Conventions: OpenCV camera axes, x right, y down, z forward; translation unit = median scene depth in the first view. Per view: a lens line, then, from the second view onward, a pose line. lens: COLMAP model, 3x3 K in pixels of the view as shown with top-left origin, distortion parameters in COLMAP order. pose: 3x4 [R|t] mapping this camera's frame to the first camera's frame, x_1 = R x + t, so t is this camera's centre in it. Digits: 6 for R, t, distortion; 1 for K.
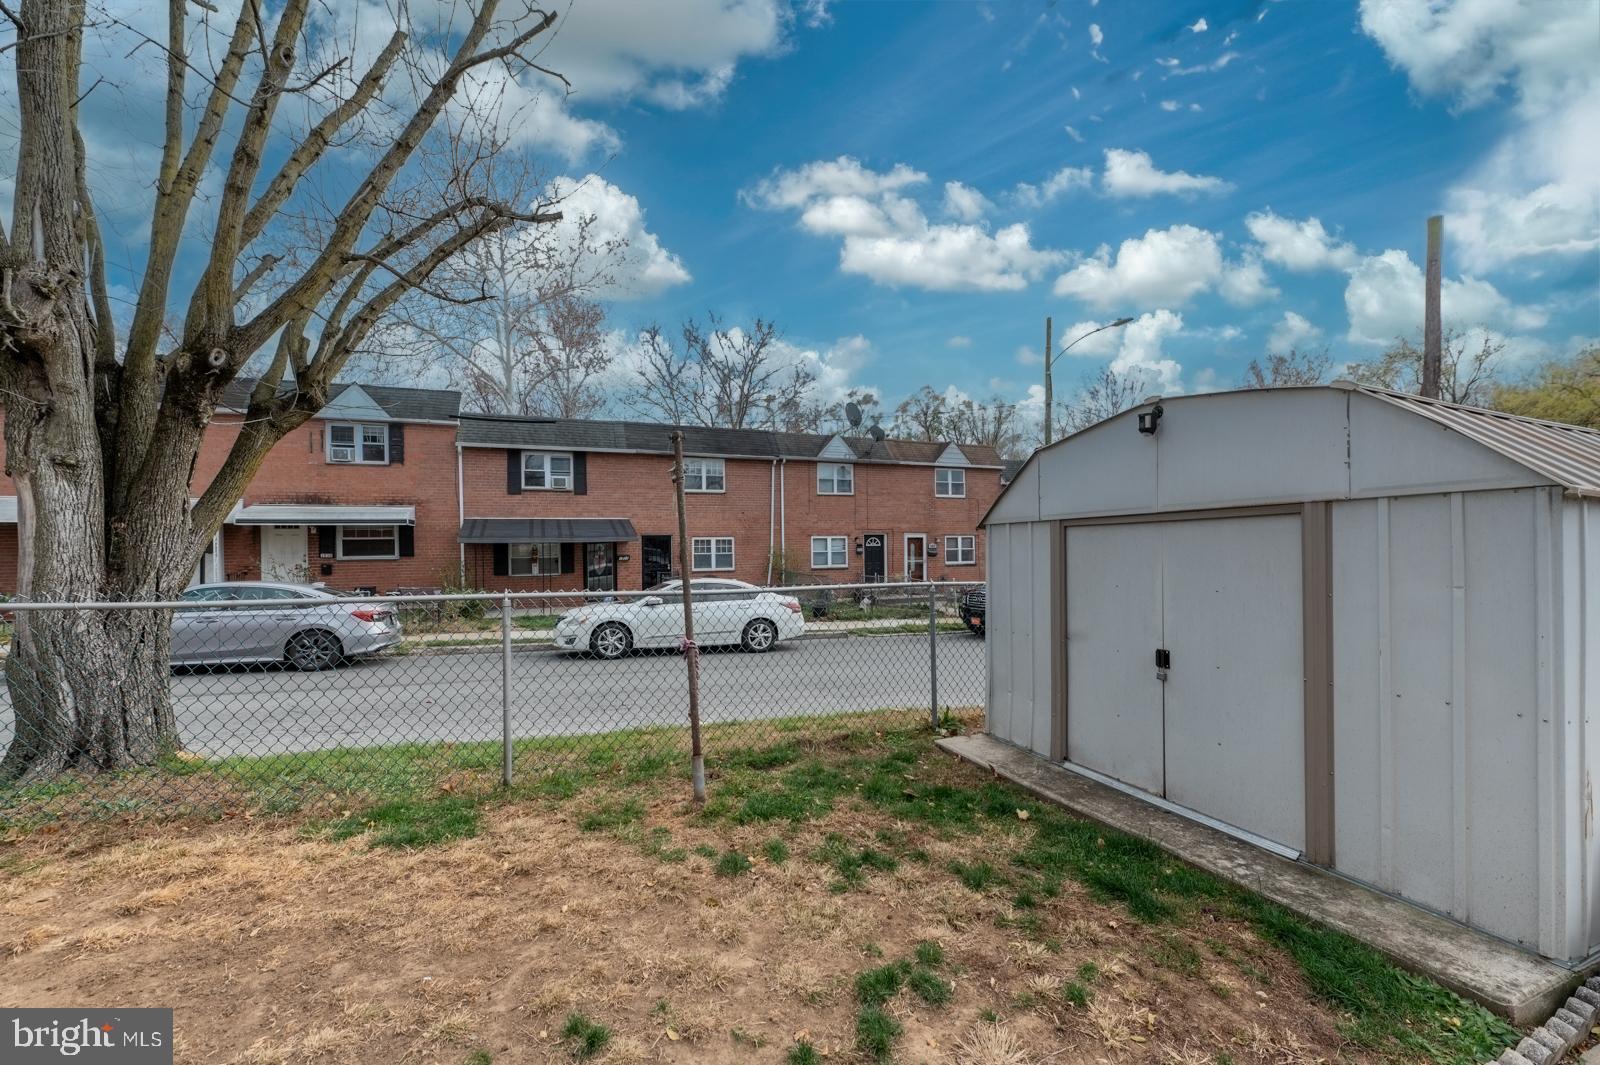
lens RADIAL K [[656.9, 0, 827.0], [0, 656.9, 539.6], [0, 0, 1]] dist [-0.007322, -0.000109]
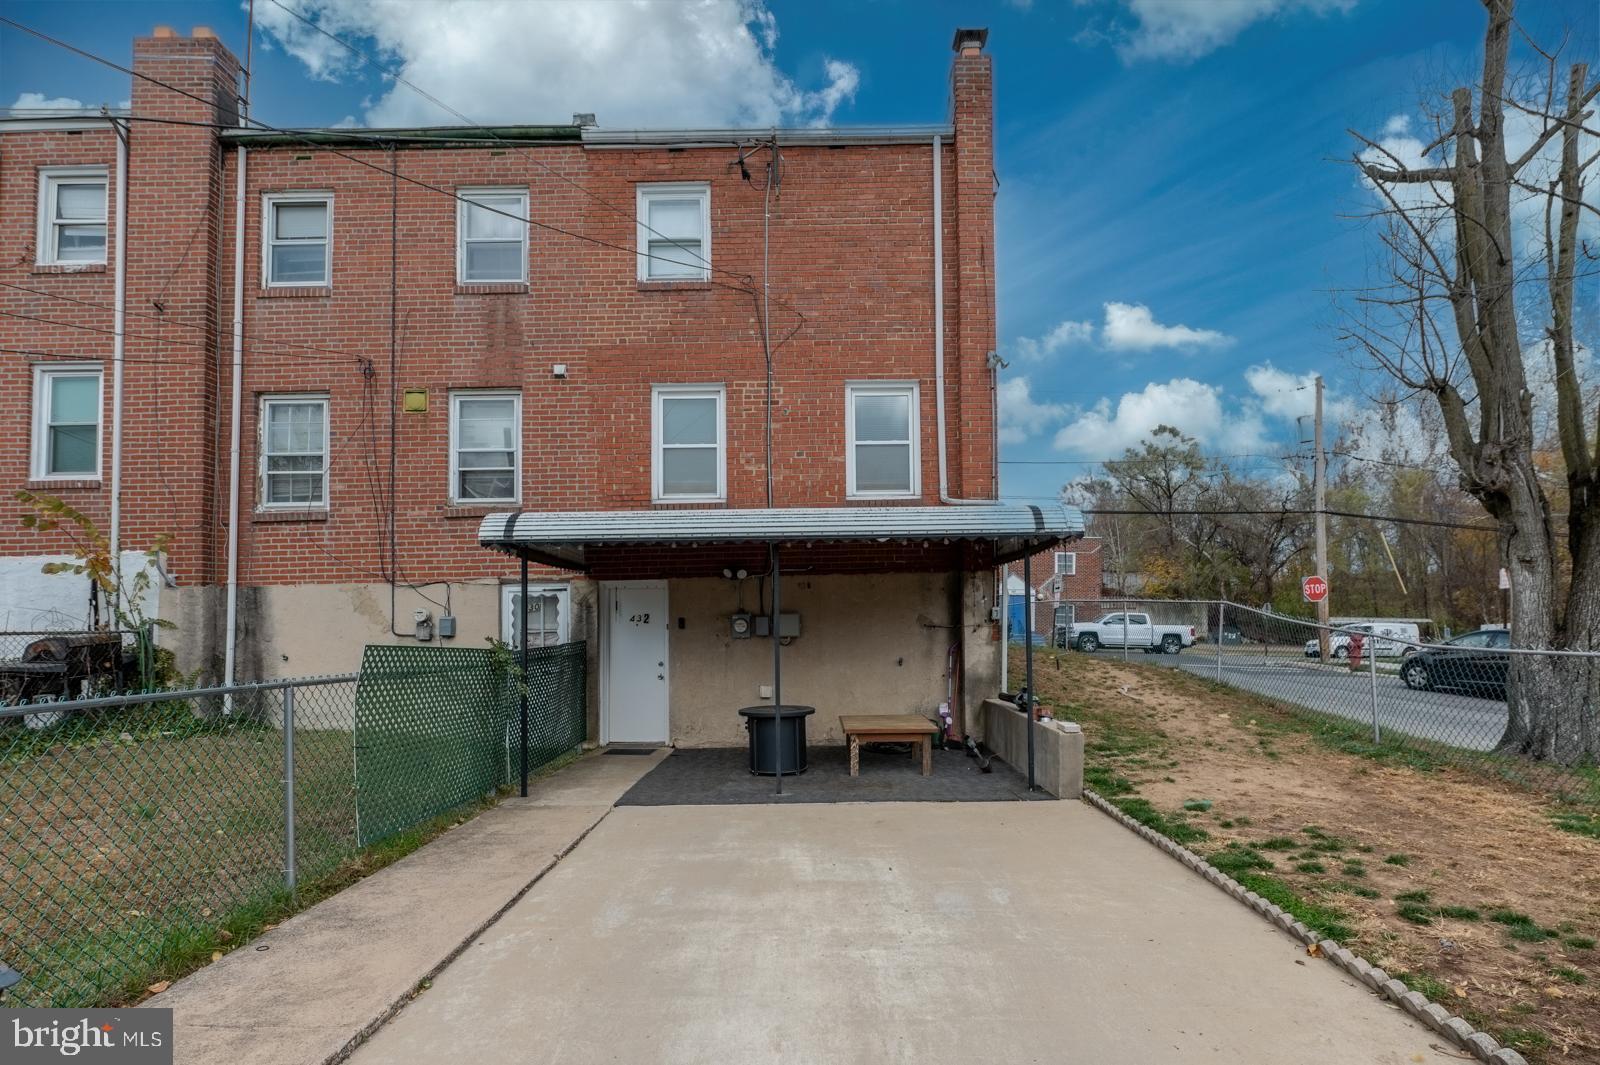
lens RADIAL K [[782.6, 0, 801.9], [0, 782.6, 609.6], [0, 0, 1]] dist [-0.009428, -0.000496]
pose [[-0.388561, -0.006705, -0.921398, 0.790040], [0.028286, 0.999415, -0.019201, -0.008220], [0.920989, -0.033523, -0.388145, 0.080131]]
